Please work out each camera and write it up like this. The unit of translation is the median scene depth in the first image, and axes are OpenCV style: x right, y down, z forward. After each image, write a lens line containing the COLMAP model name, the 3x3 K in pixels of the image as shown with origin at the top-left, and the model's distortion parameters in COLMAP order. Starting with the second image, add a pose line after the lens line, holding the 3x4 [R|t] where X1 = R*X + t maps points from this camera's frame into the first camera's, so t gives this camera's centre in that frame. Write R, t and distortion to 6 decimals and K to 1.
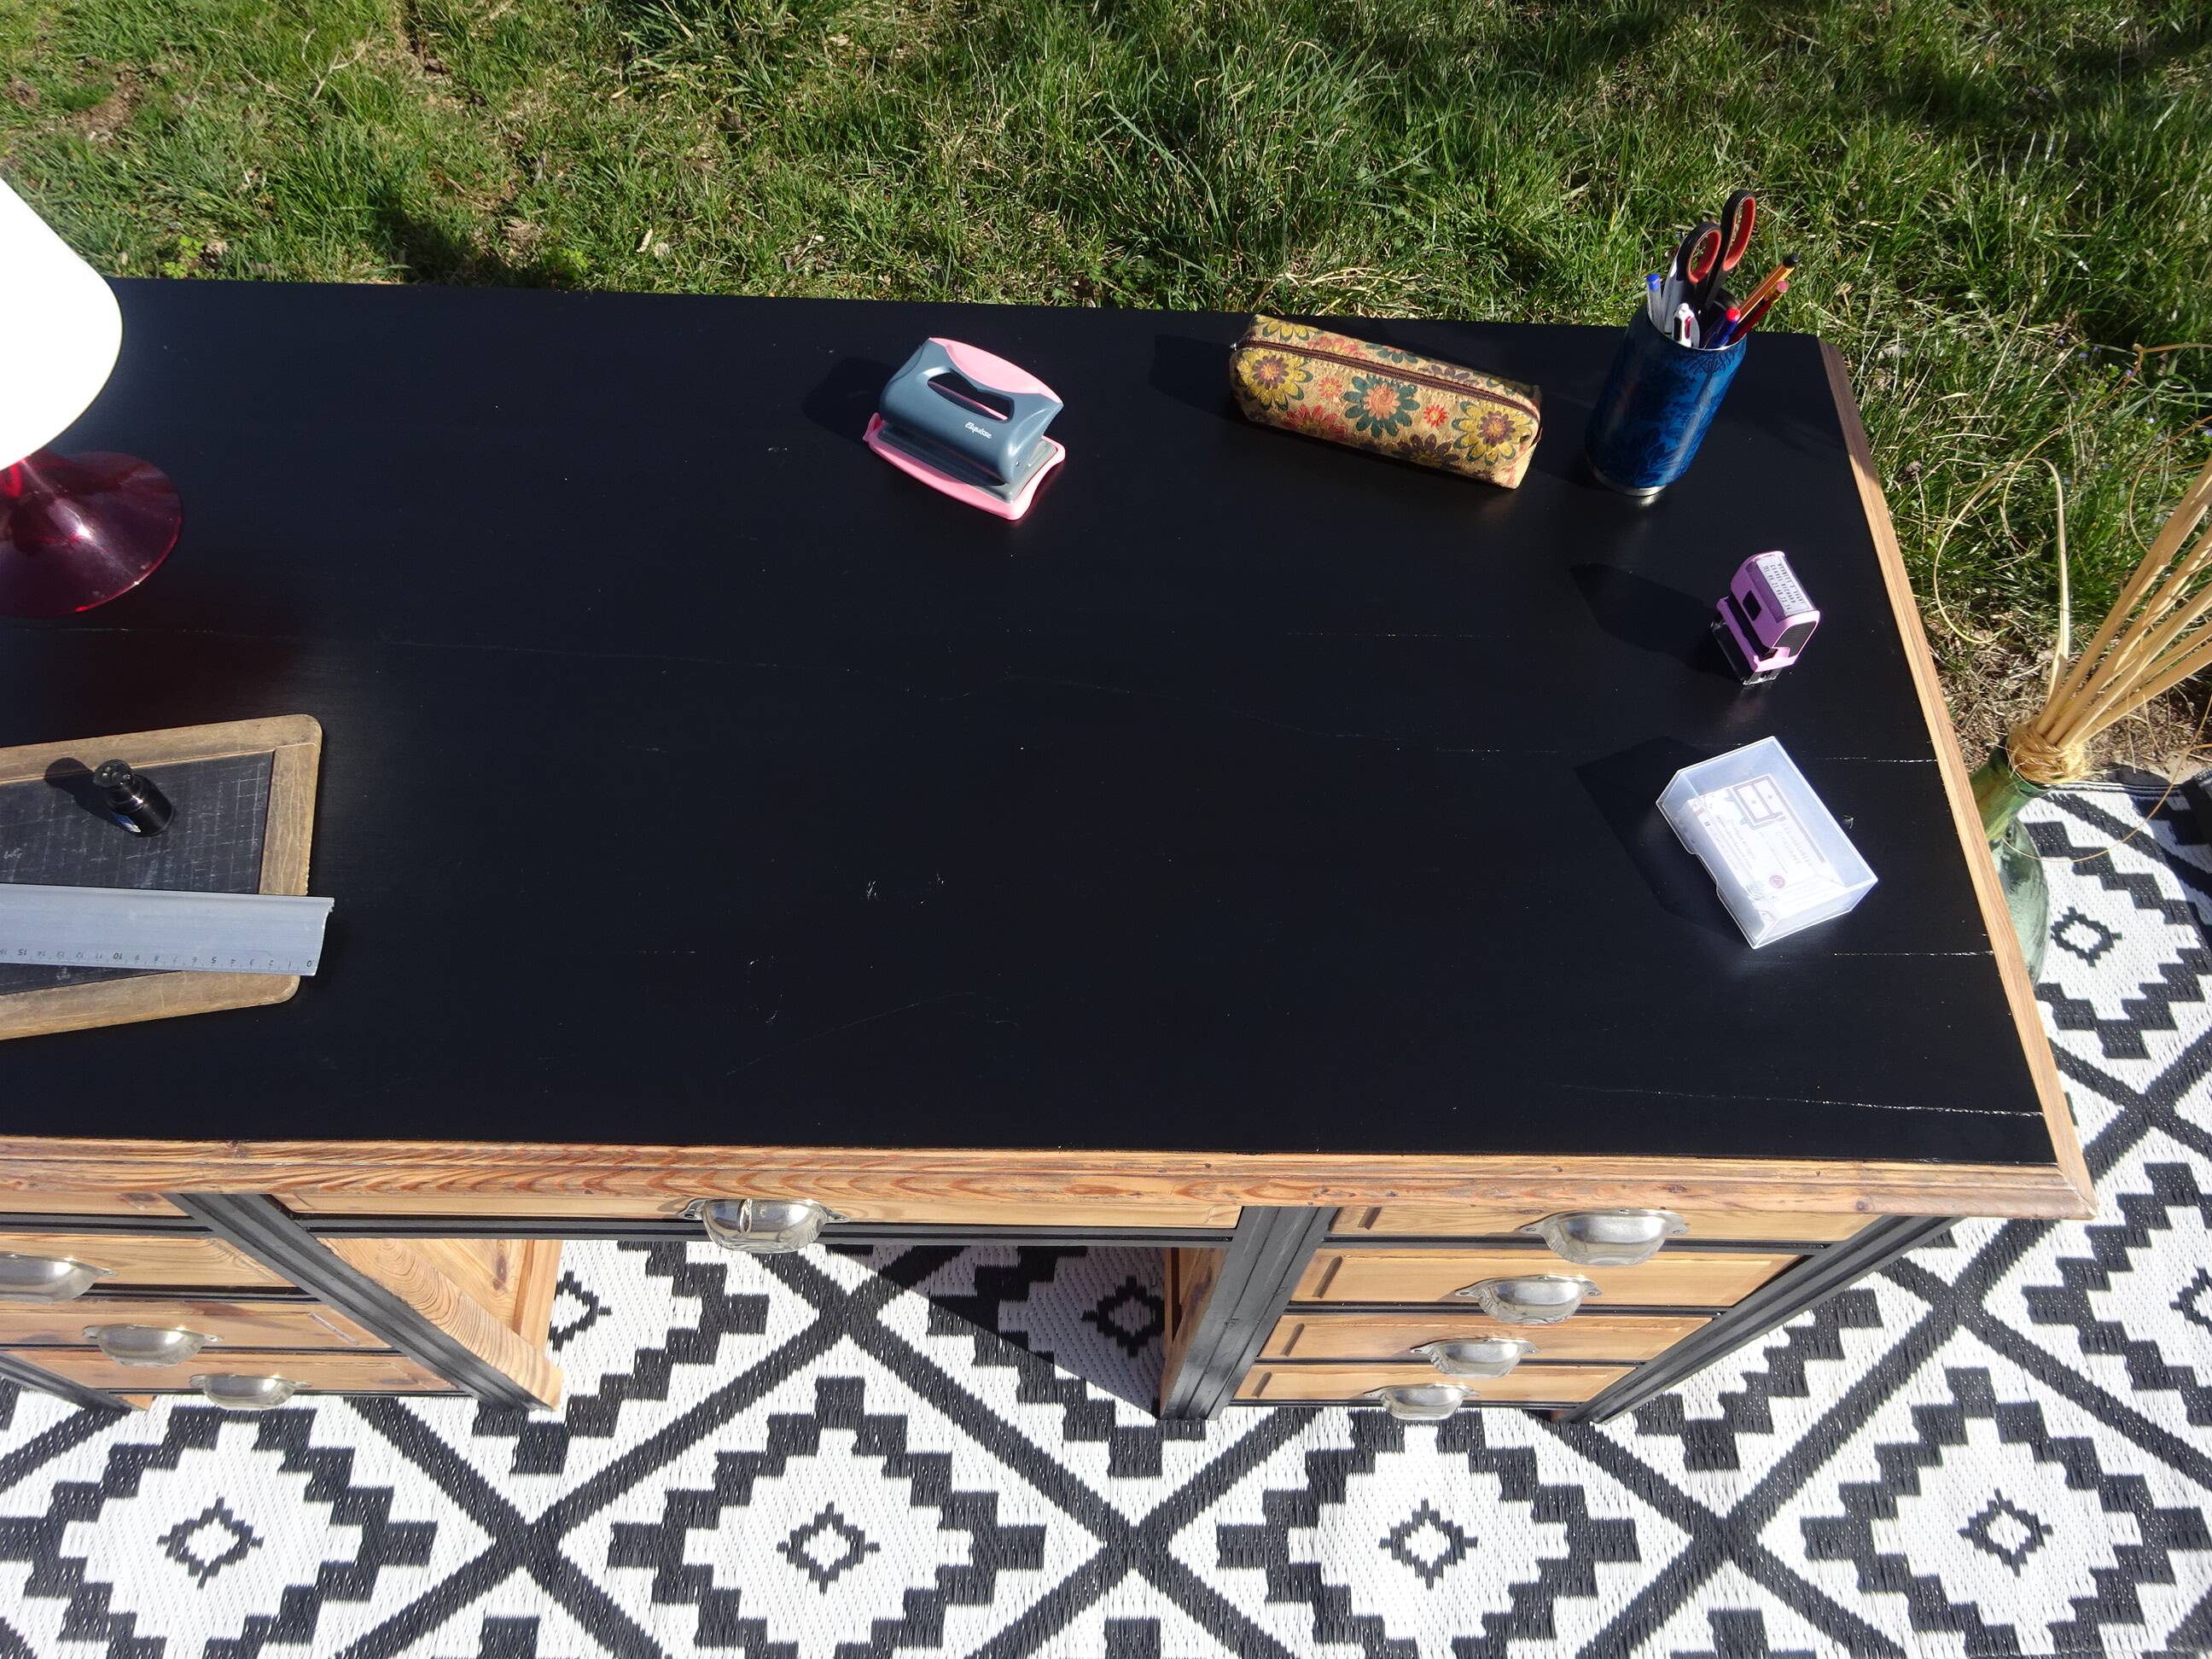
lens RADIAL K [[1624.7, 0, 1103.6], [0, 1624.7, 827.5], [0, 0, 1]] dist [-0.007731, 0.006571]
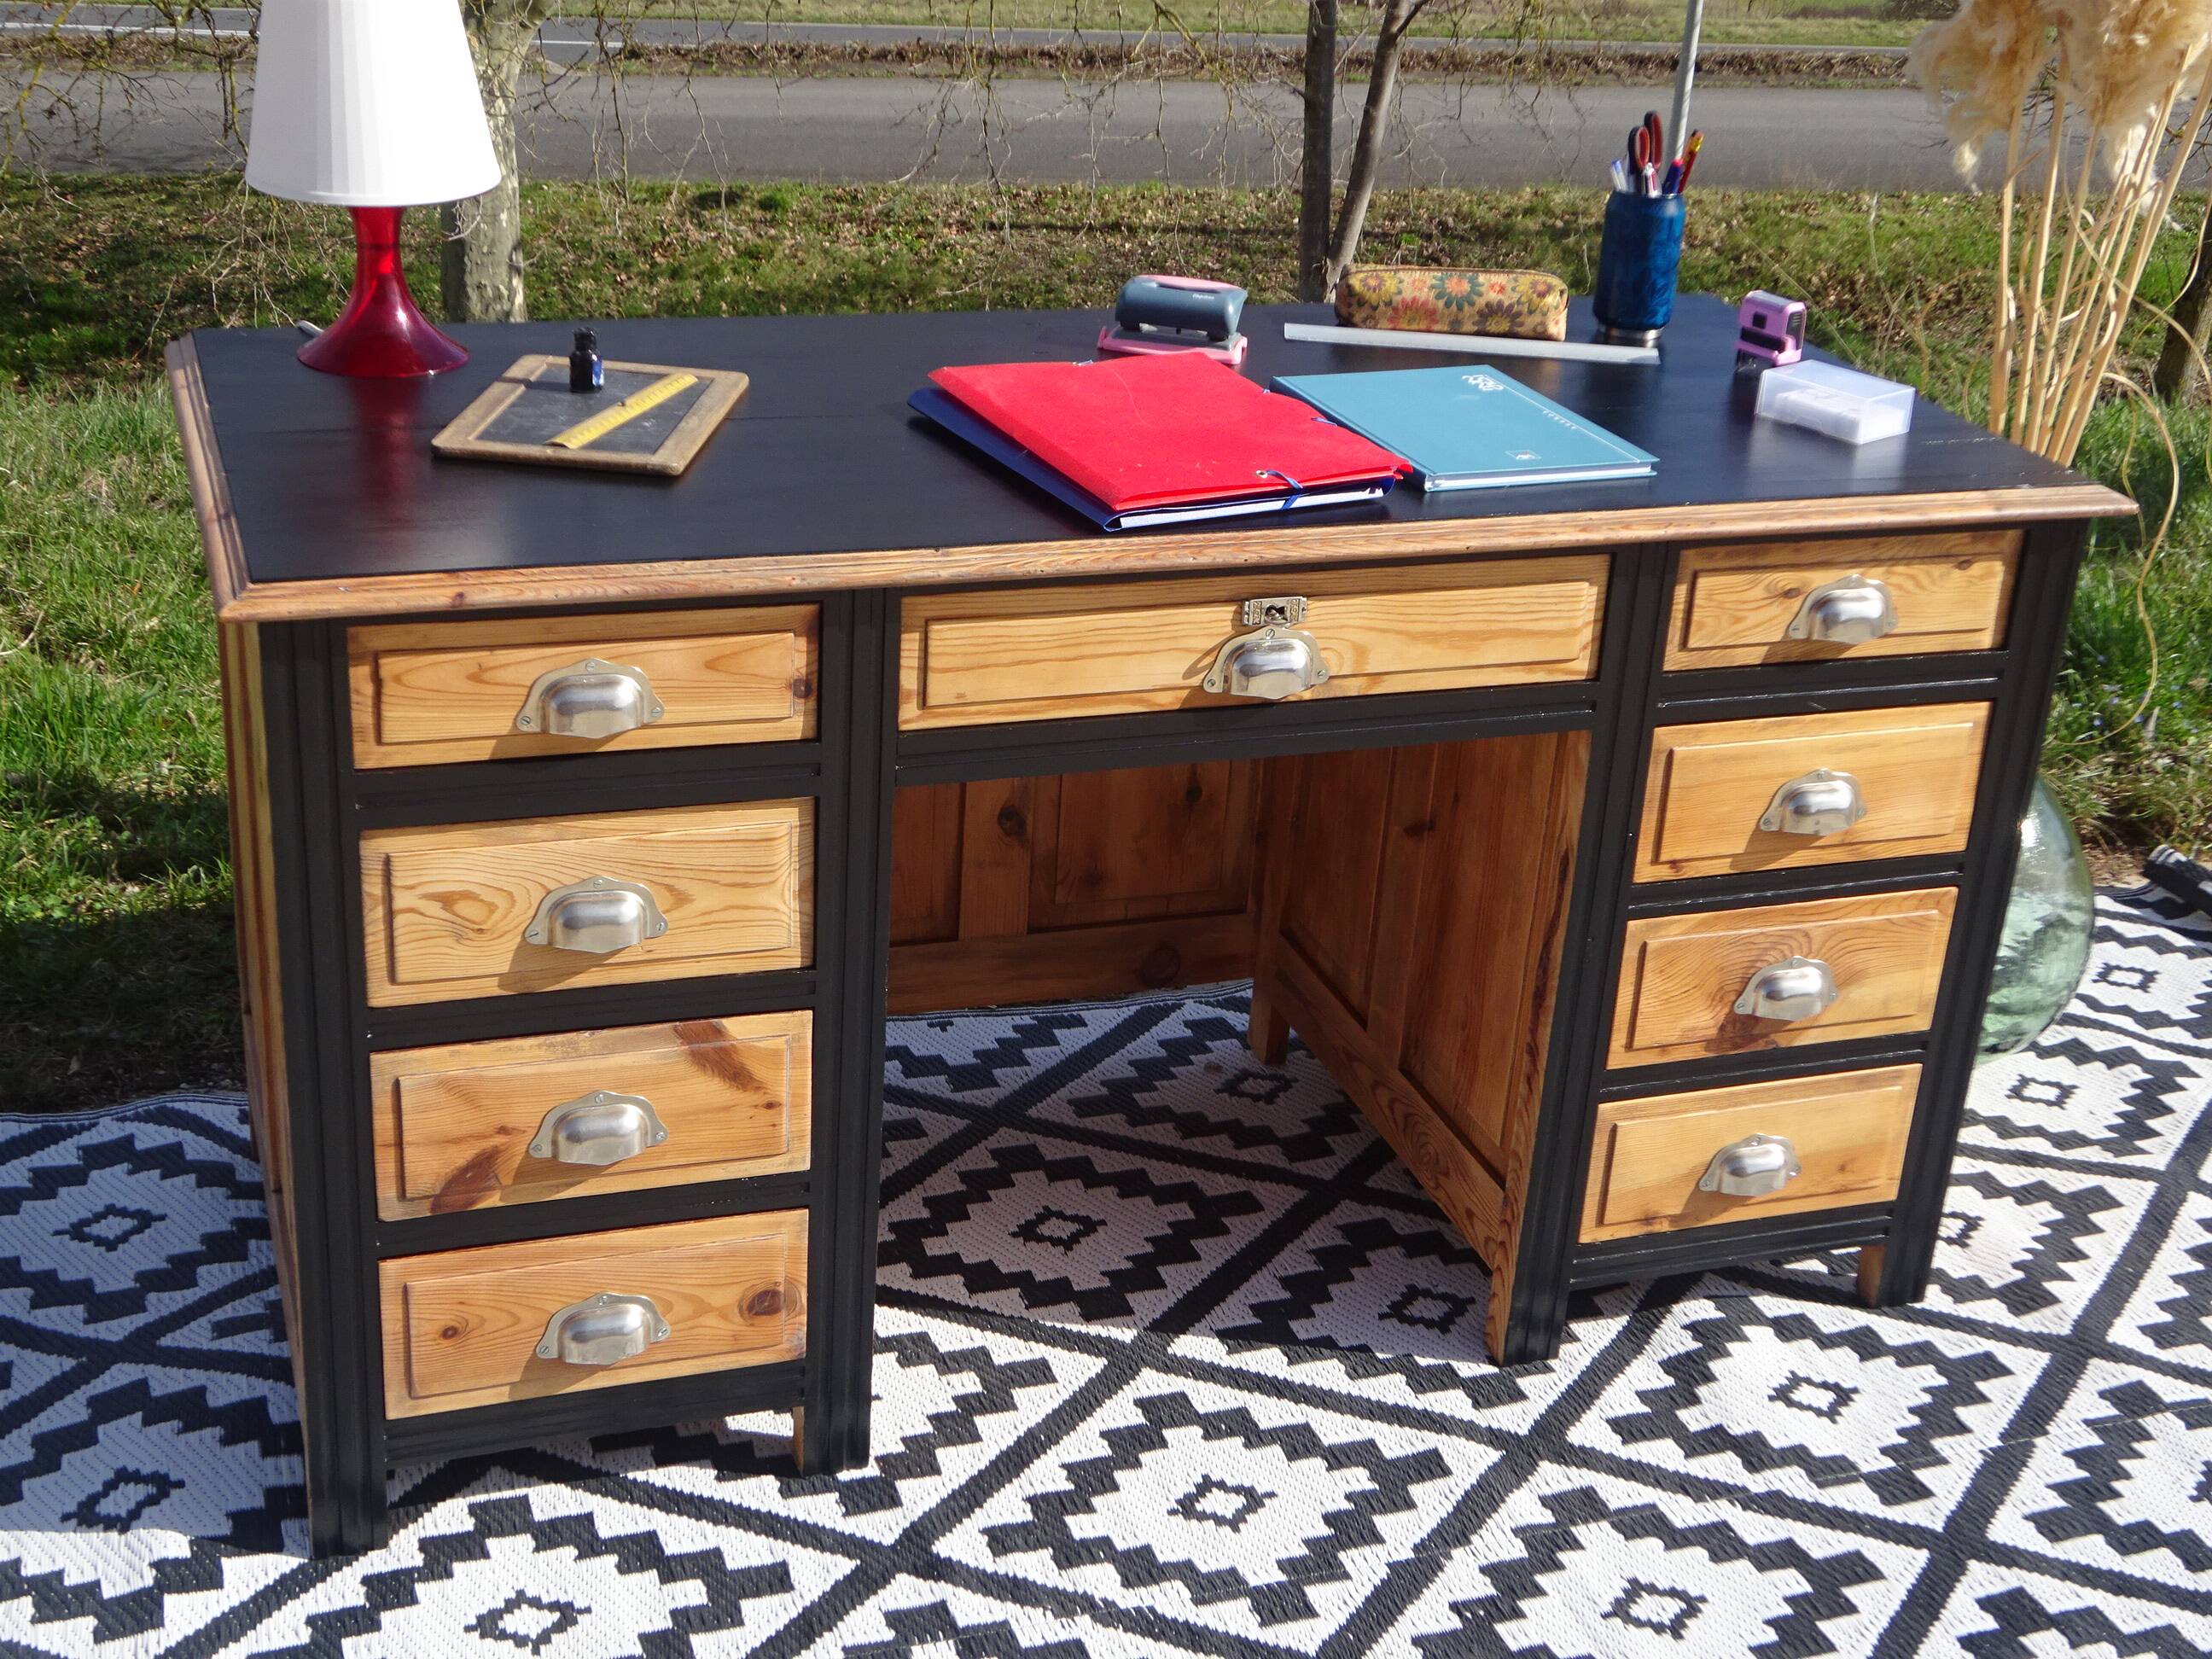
lens RADIAL K [[2821.2, 0, 1102.1], [0, 2821.2, 824.4], [0, 0, 1]] dist [0.033657, 0.000000]
pose [[0.944639, -0.119257, 0.305672, -0.637133], [0.273080, 0.802205, -0.530937, 0.915803], [-0.181894, 0.585017, 0.790361, -0.403560]]
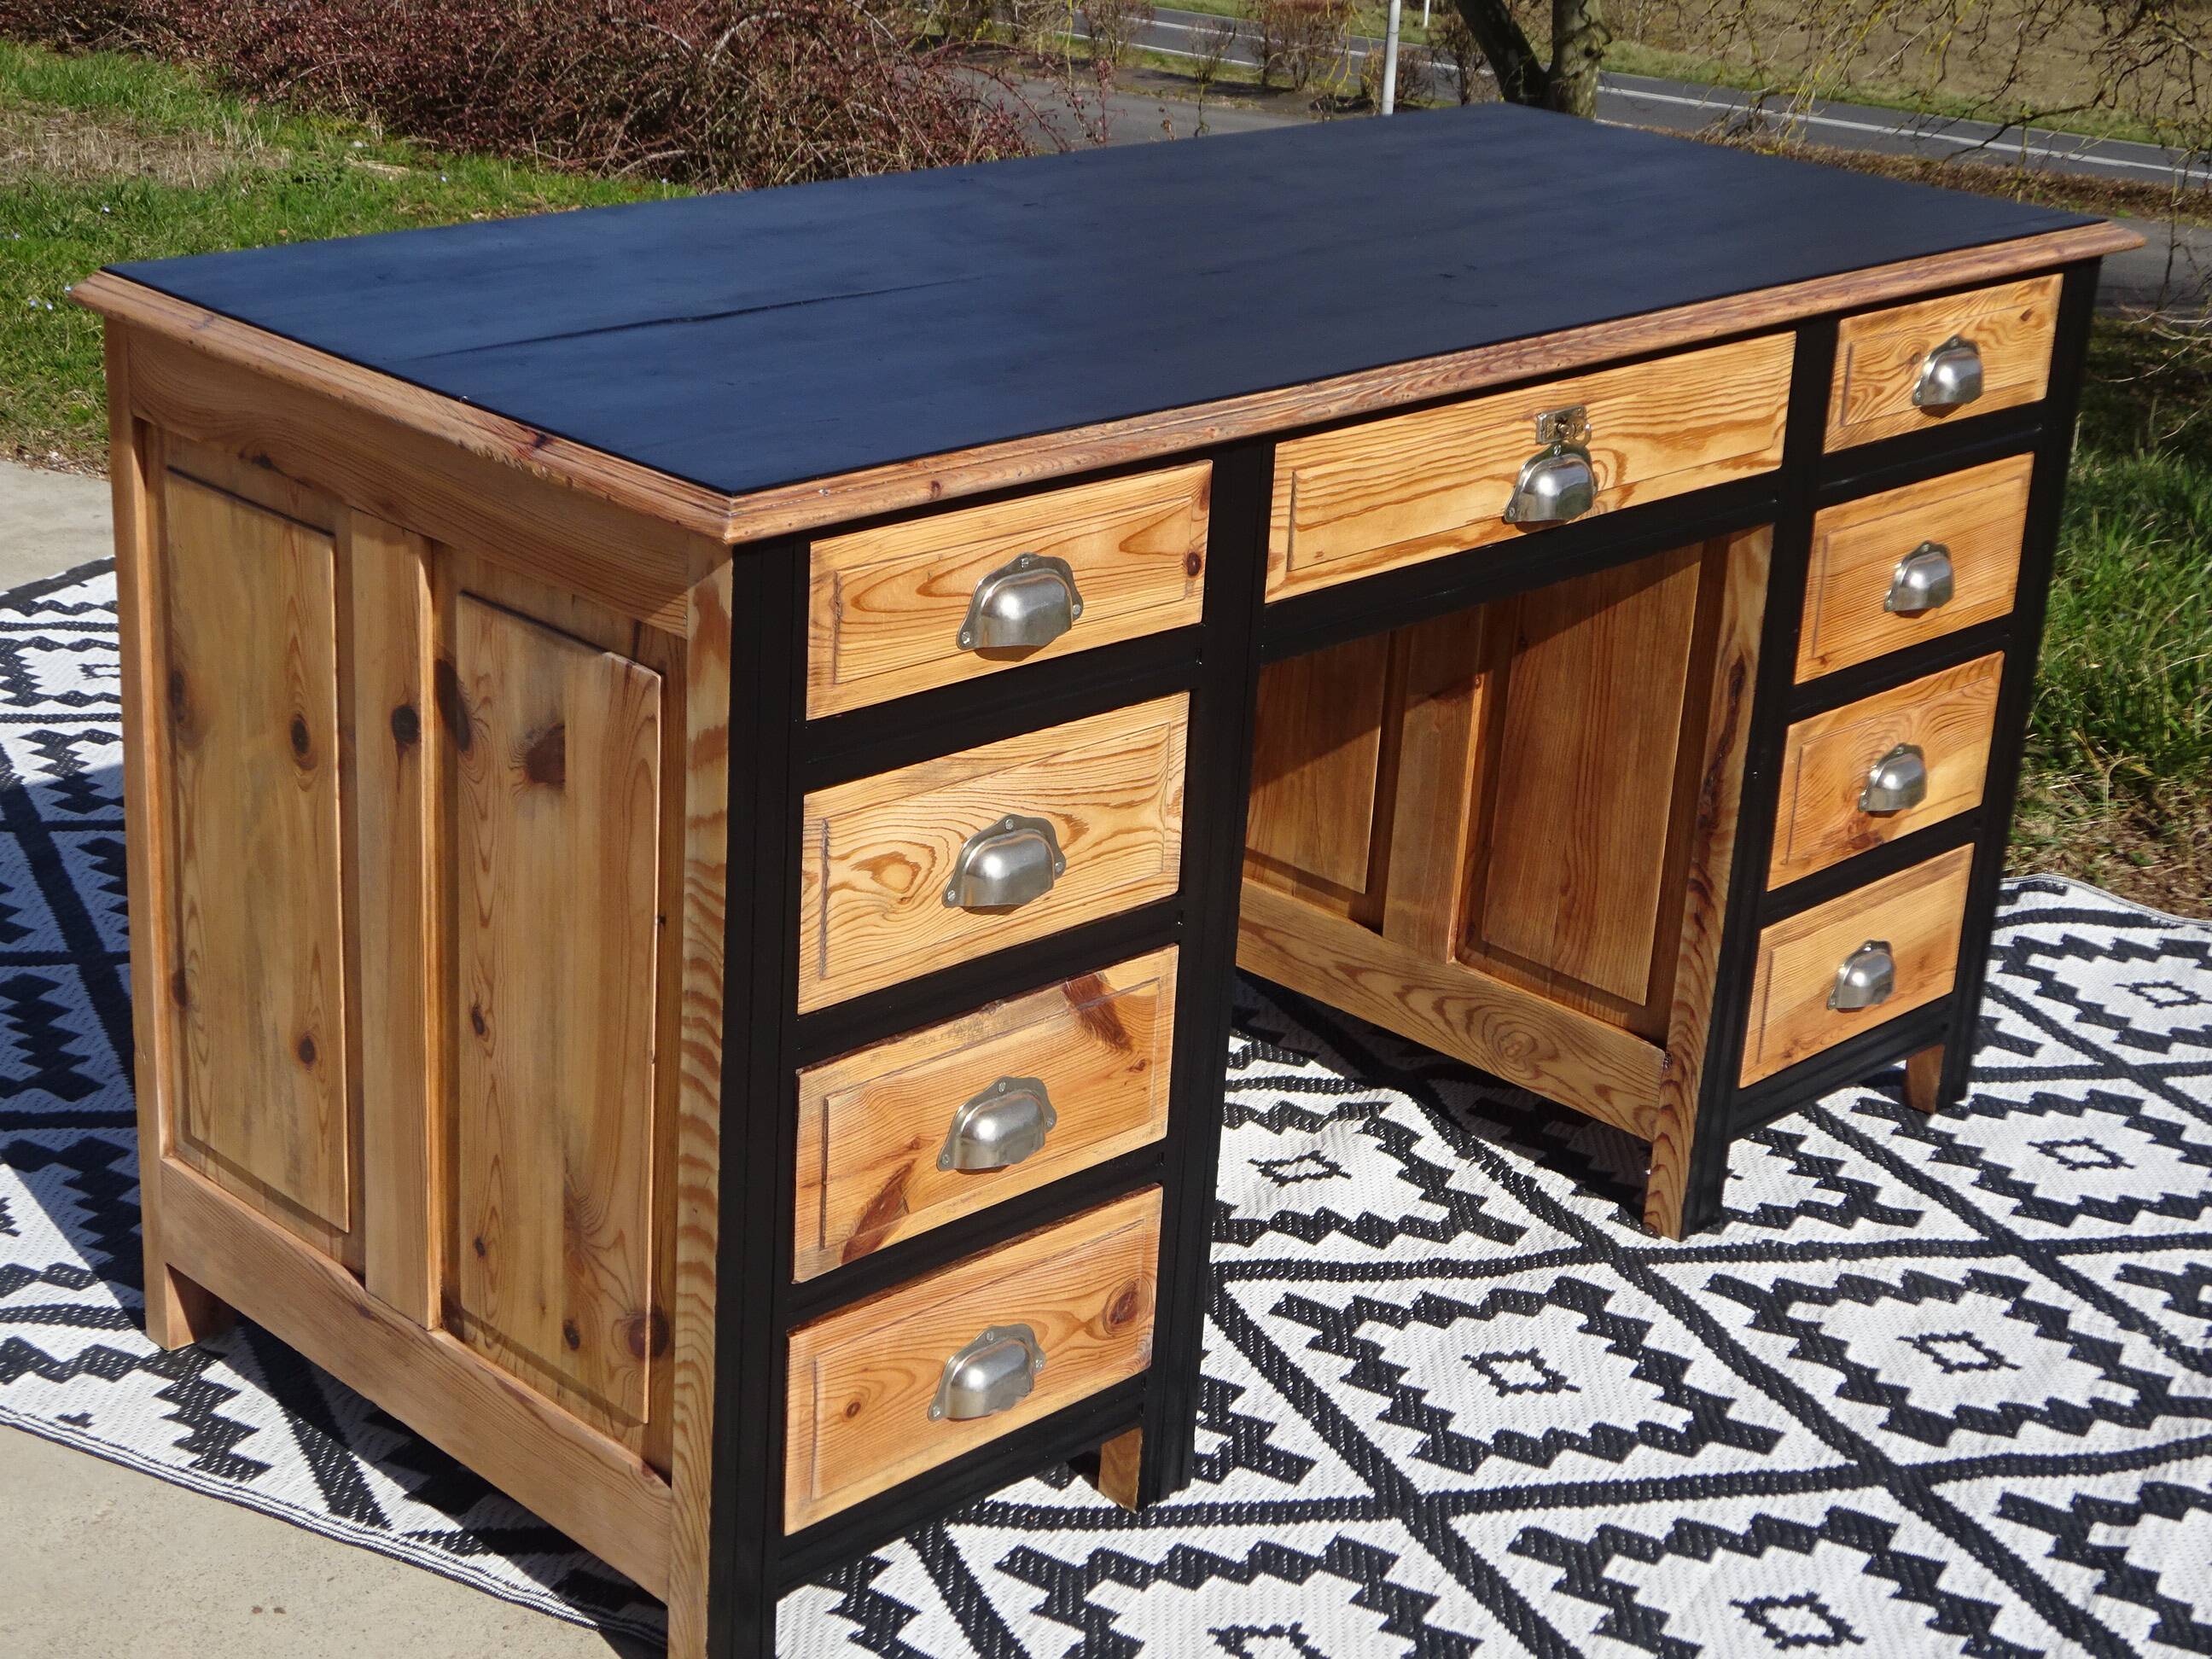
lens RADIAL K [[3552.6, 0, 1116.2], [0, 3552.6, 817.3], [0, 0, 1]] dist [0.073648, 0.000000]
pose [[0.700145, -0.254346, 0.667162, -1.359152], [0.603713, 0.709780, -0.362965, 0.709364], [-0.381219, 0.656902, 0.650501, -0.235232]]
